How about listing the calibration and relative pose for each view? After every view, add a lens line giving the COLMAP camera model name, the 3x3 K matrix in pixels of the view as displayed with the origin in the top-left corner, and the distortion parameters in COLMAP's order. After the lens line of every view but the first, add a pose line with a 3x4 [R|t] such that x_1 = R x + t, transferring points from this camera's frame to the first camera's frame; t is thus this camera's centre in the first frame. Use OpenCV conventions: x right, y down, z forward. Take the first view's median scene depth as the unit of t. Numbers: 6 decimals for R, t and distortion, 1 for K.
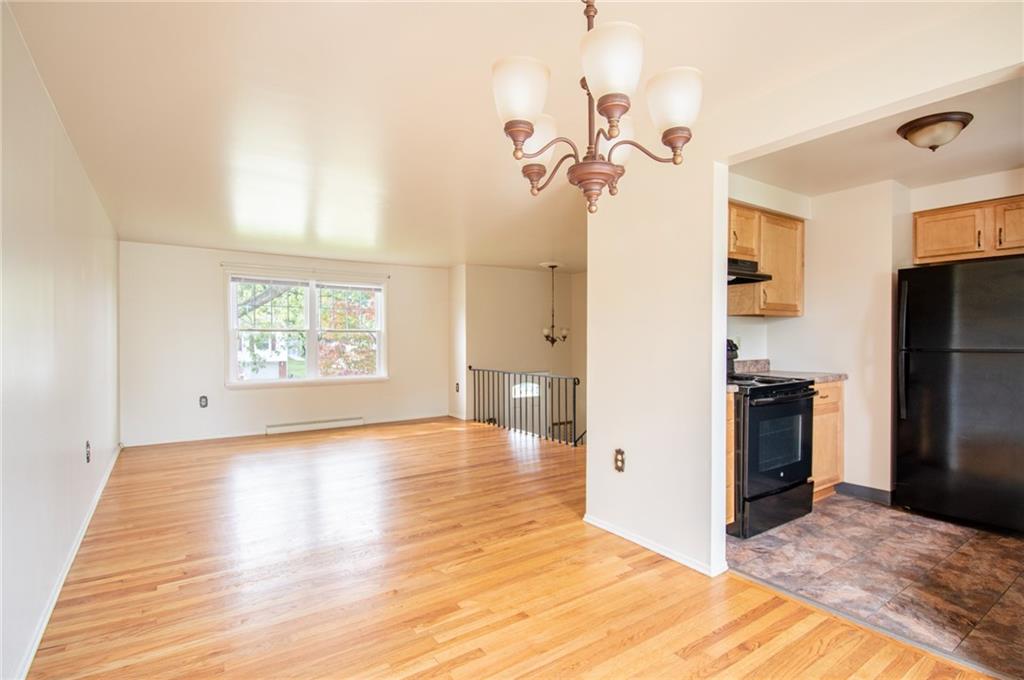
lens RADIAL K [[496.3, 0, 513.4], [0, 496.3, 335.8], [0, 0, 1]] dist [0.002479, -0.010820]
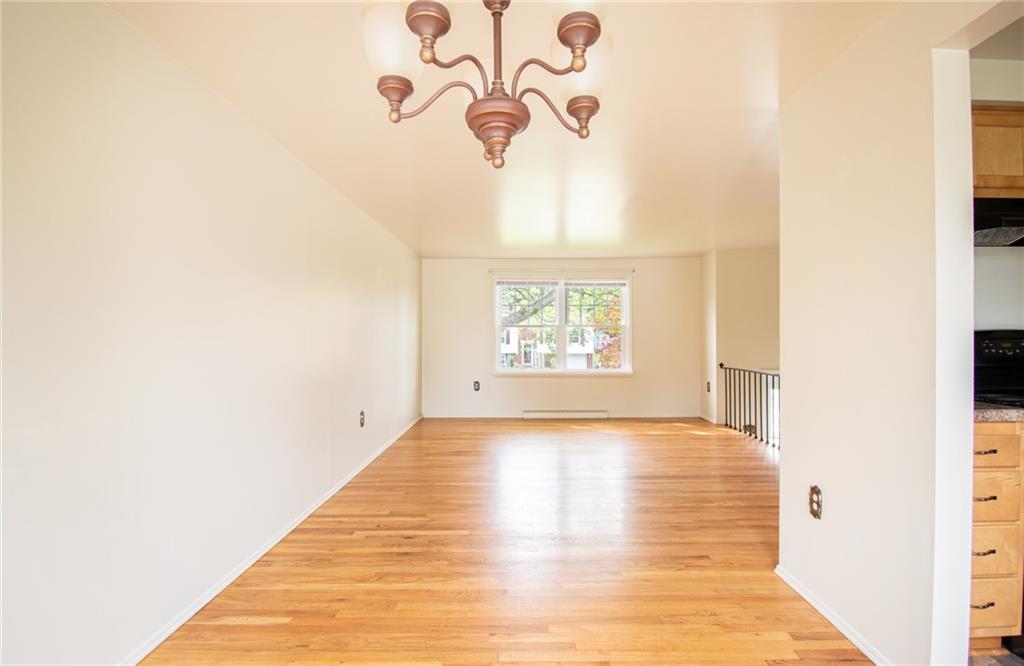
lens RADIAL K [[487.4, 0, 510.5], [0, 487.4, 329.0], [0, 0, 1]] dist [0.004450, -0.005977]
pose [[0.827937, -0.005699, -0.560792, 0.200276], [0.004077, 0.999983, -0.004141, 0.000308], [0.560806, 0.001142, 0.827947, 0.133271]]
